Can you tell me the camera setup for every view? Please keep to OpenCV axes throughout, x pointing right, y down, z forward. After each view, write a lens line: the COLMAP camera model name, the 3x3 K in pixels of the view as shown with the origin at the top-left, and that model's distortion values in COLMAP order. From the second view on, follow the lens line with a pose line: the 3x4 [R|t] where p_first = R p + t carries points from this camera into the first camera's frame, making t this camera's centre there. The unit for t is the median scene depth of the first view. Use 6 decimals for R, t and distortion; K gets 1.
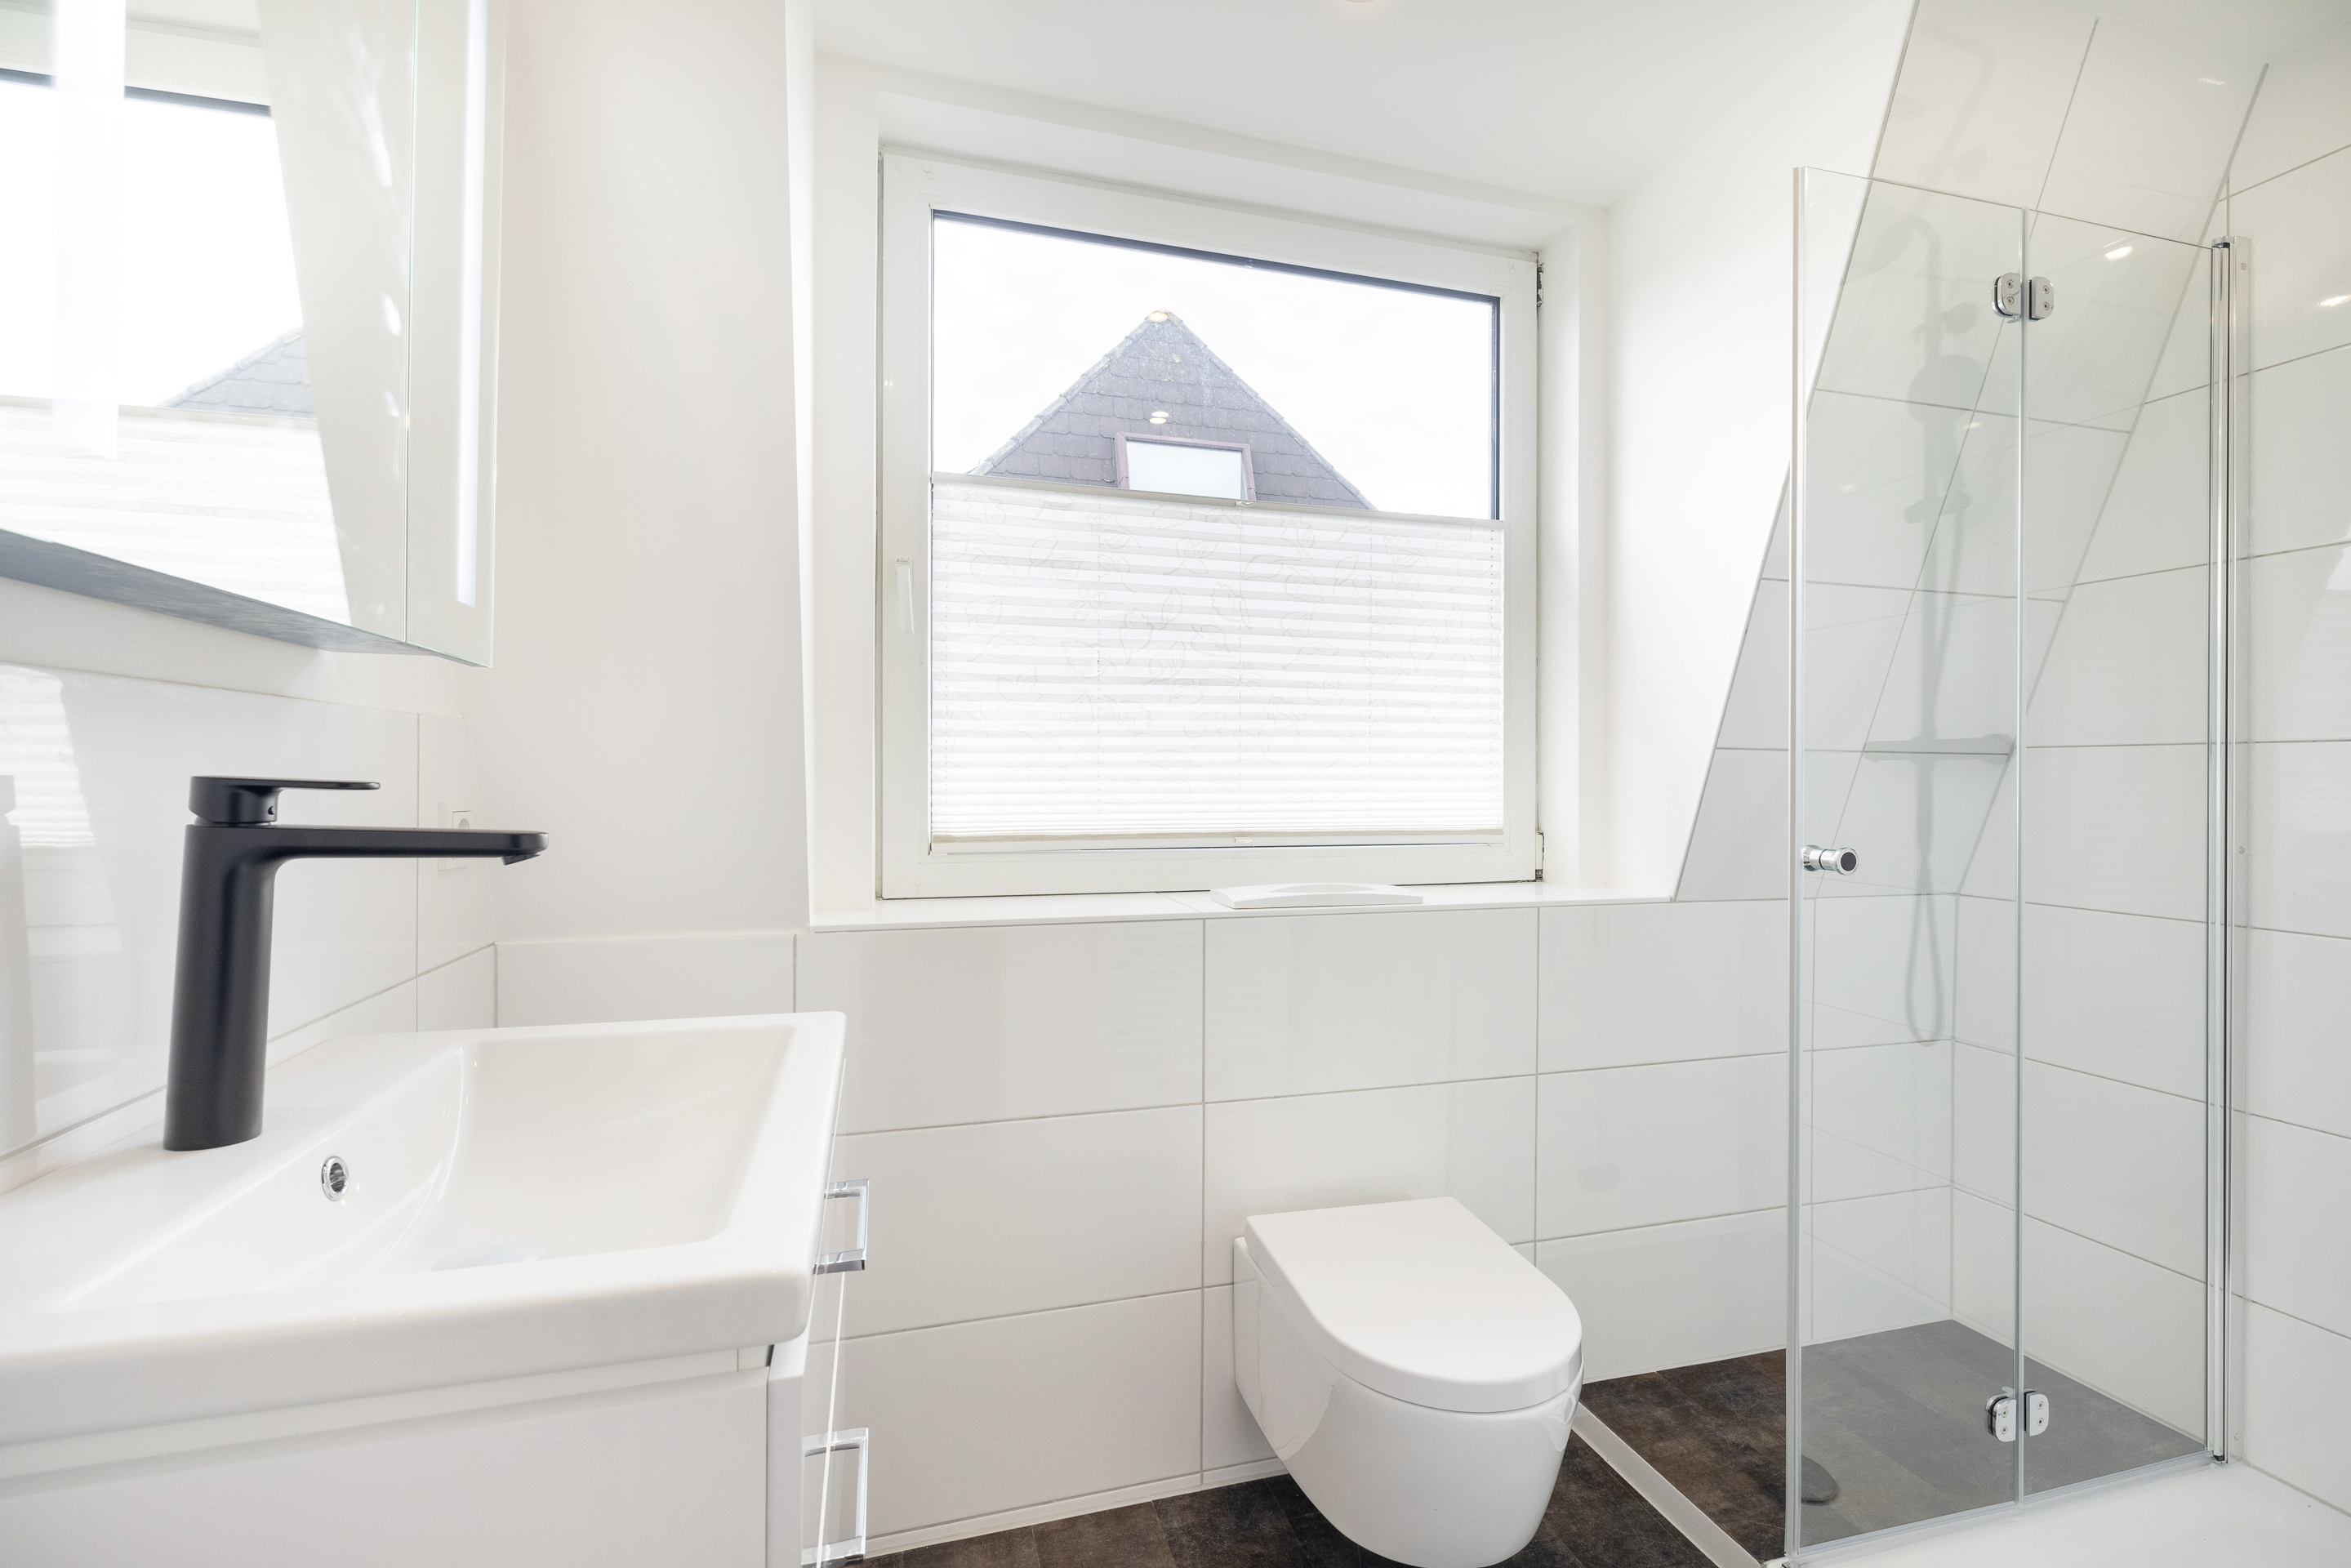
lens RADIAL K [[1002.1, 0, 1171.5], [0, 1002.1, 781.6], [0, 0, 1]] dist [0.004461, 0.000848]
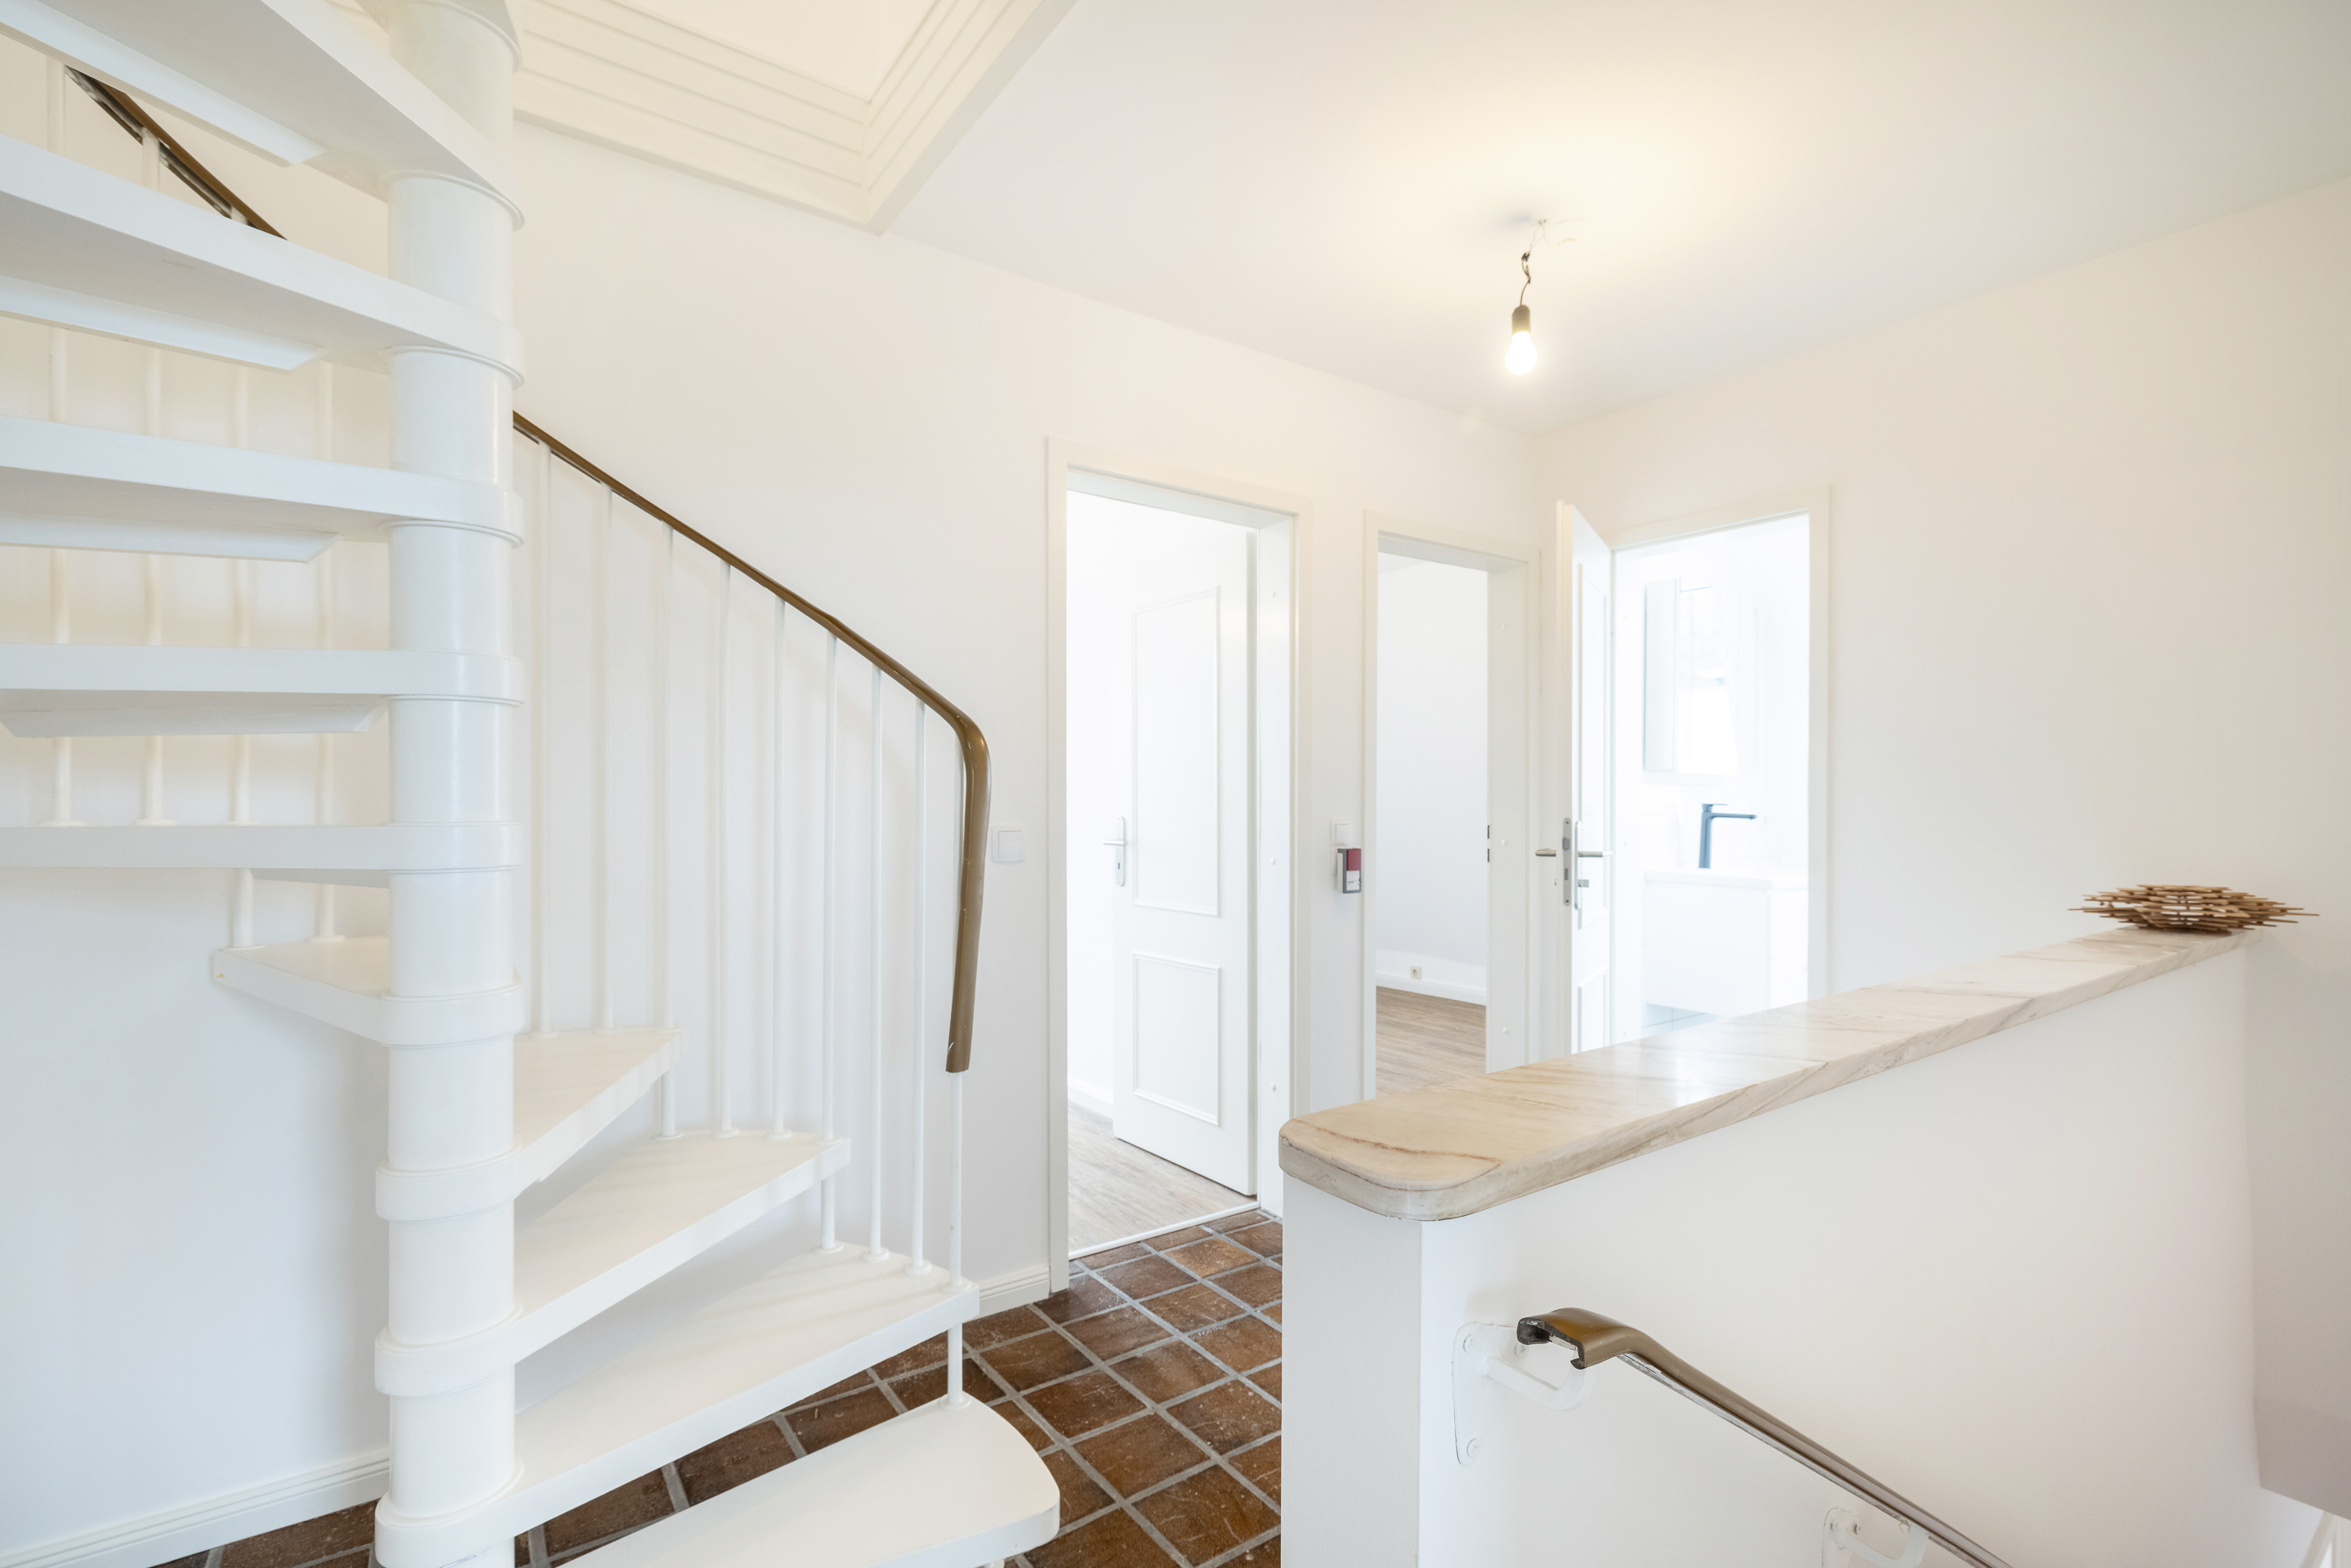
lens RADIAL K [[1067.3, 0, 1173.5], [0, 1067.3, 794.4], [0, 0, 1]] dist [0.002839, 0.000453]
pose [[0.348845, -0.012850, -0.937093, 3.788118], [0.001705, 0.999913, -0.013077, 0.015480], [0.937179, 0.002964, 0.348836, -4.052769]]
